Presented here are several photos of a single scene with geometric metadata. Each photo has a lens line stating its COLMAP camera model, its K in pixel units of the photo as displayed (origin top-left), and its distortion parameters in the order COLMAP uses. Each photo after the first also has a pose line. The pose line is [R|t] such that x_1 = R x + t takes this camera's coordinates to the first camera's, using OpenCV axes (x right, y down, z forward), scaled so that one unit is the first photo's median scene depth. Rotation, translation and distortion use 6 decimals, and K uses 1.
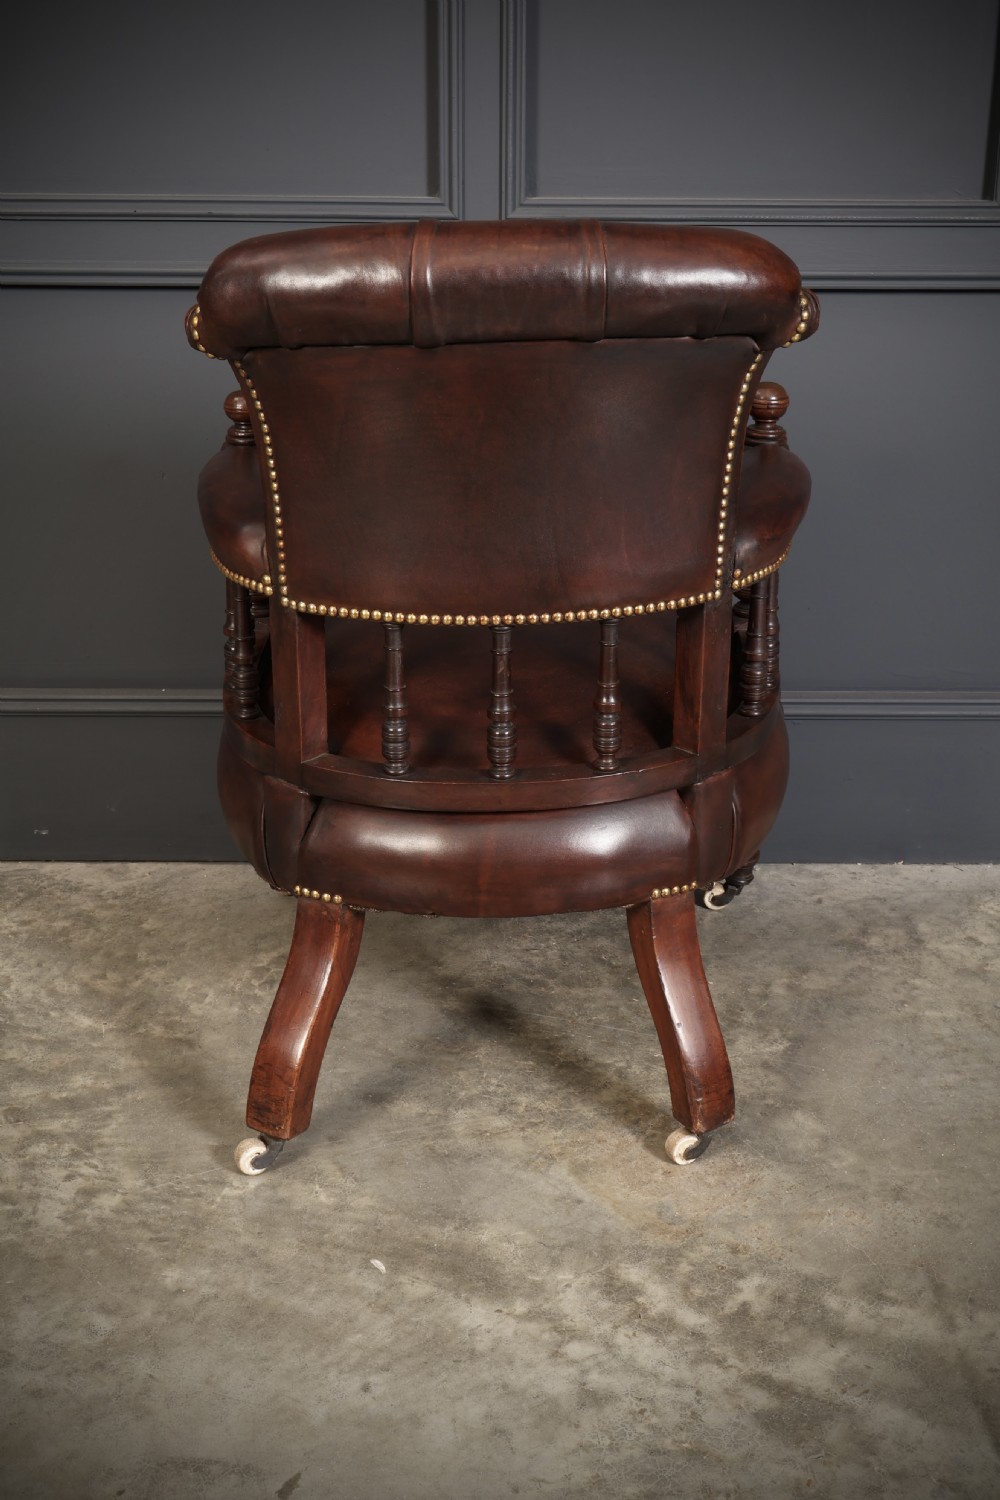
lens RADIAL K [[1650.9, 0, 493.7], [0, 1650.9, 743.9], [0, 0, 1]] dist [0.010961, 0.000000]
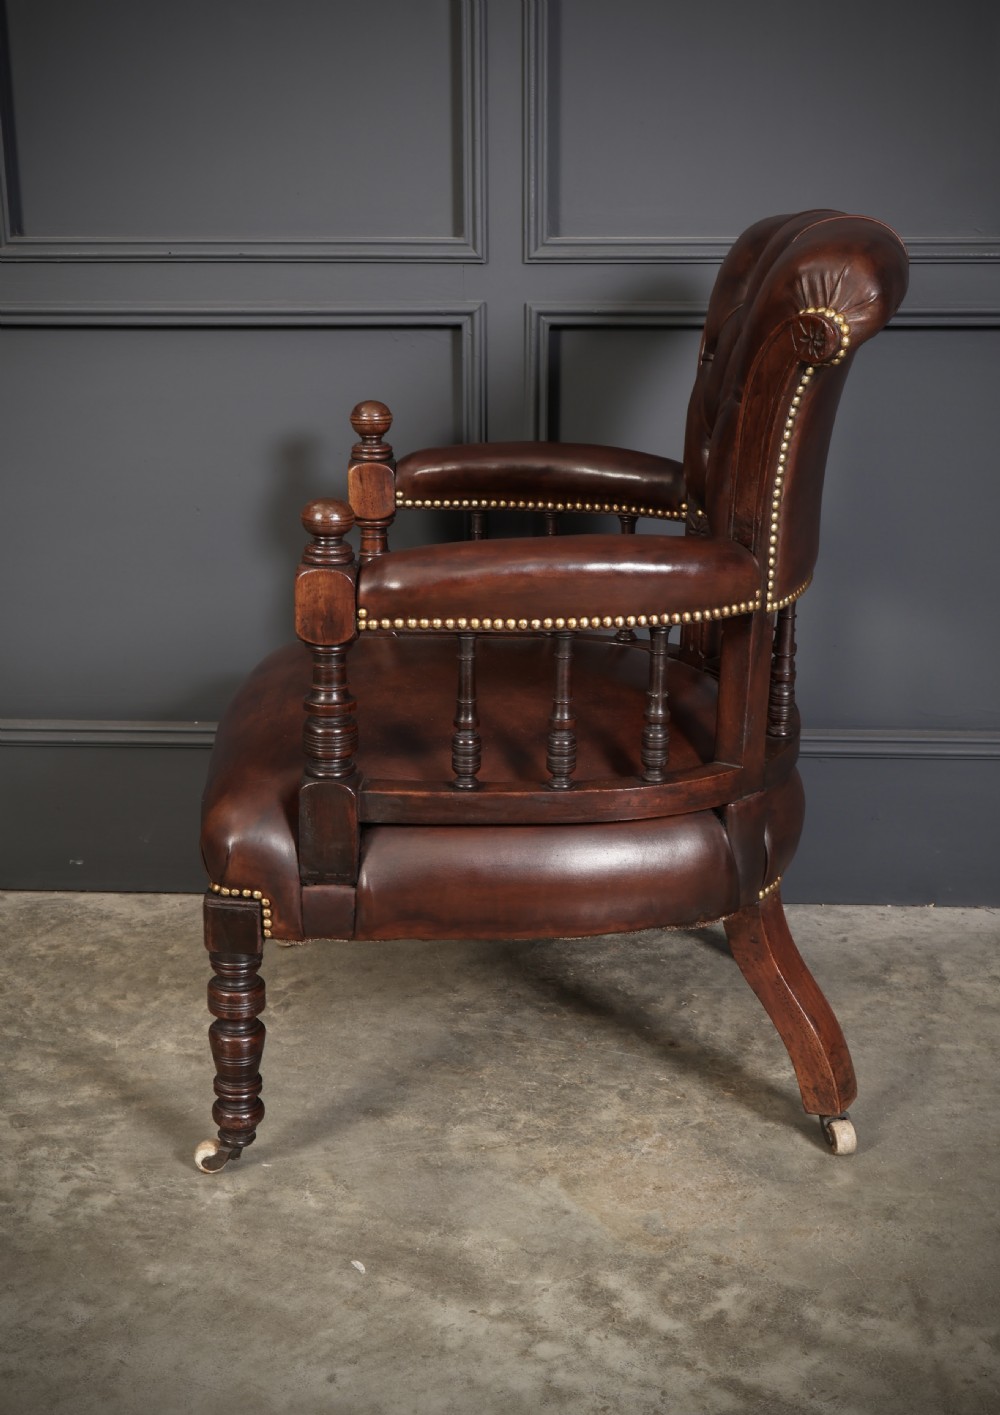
lens RADIAL K [[1656.1, 0, 505.3], [0, 1656.1, 763.4], [0, 0, 1]] dist [0.018530, 0.000000]
pose [[0.998531, 0.009969, -0.053260, 0.064164], [-0.012280, 0.998989, -0.043247, 0.048798], [0.052775, 0.043837, 0.997644, -0.012454]]
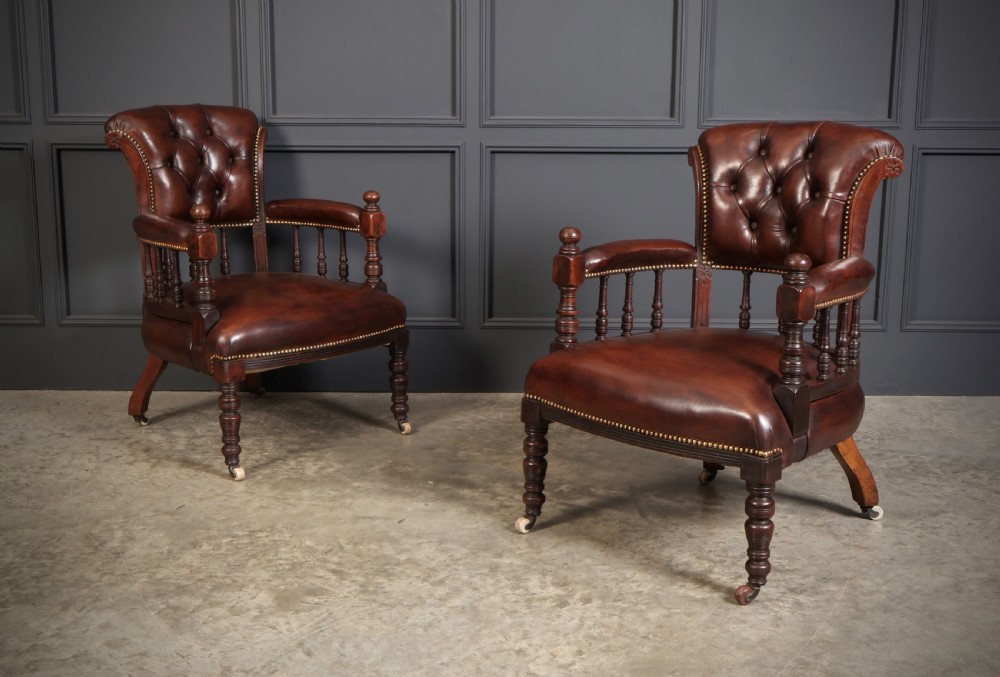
lens RADIAL K [[1002.9, 0, 483.0], [0, 1002.9, 359.9], [0, 0, 1]] dist [0.042667, 0.000000]
pose [[0.999941, 0.001081, -0.010776, 0.032952], [-0.002316, 0.993325, -0.115329, 0.281077], [0.010579, 0.115347, 0.993269, -0.633779]]
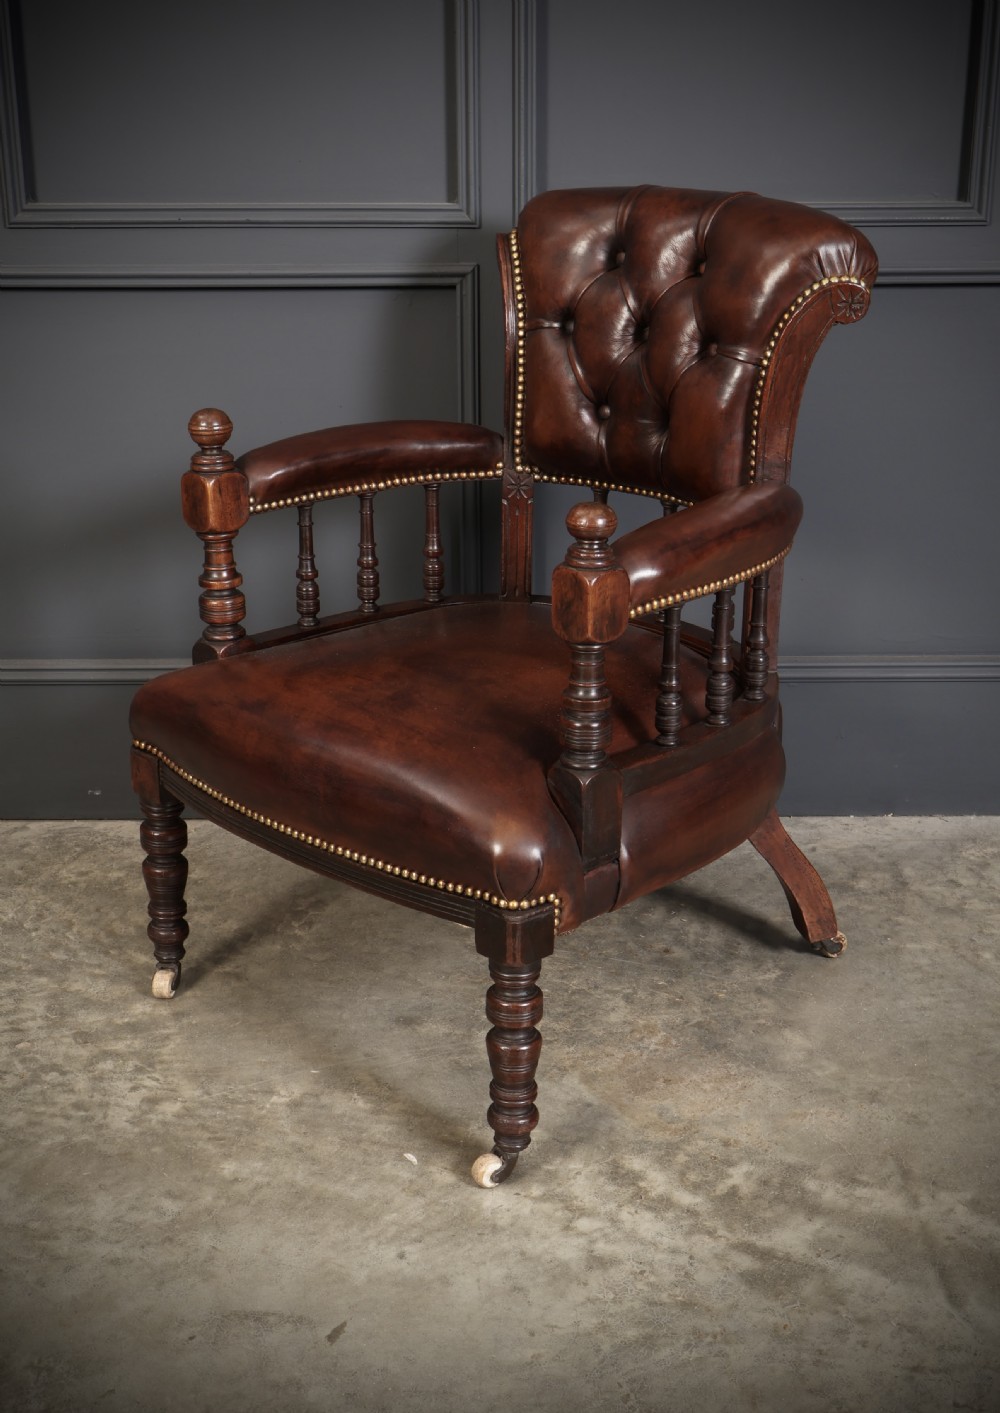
lens RADIAL K [[1653.8, 0, 509.2], [0, 1653.8, 740.3], [0, 0, 1]] dist [0.018530, 0.000000]
pose [[0.999954, -0.008099, -0.005107, 0.005136], [0.008133, 0.999944, 0.006698, 0.020628], [0.005053, -0.006739, 0.999965, -0.120936]]
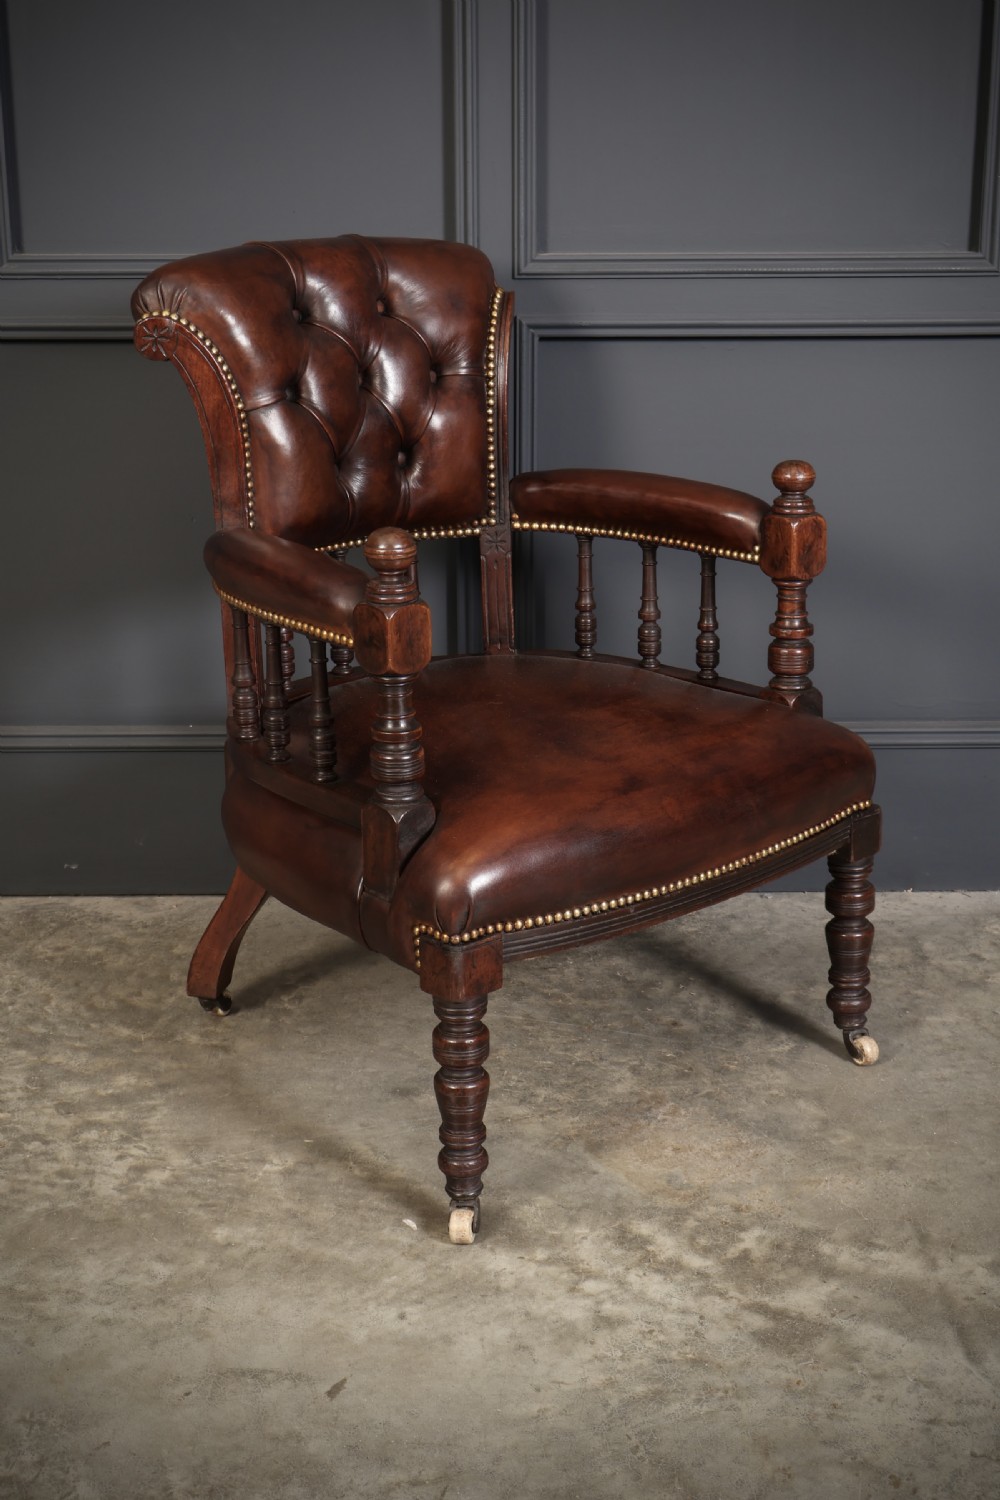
lens RADIAL K [[1829.6, 0, 501.8], [0, 1829.6, 758.4], [0, 0, 1]] dist [0.013215, 0.000000]
pose [[0.999955, -0.008770, -0.003533, -0.002312], [0.008595, 0.998873, -0.046684, 0.060750], [0.003939, 0.046652, 0.998903, -0.202113]]
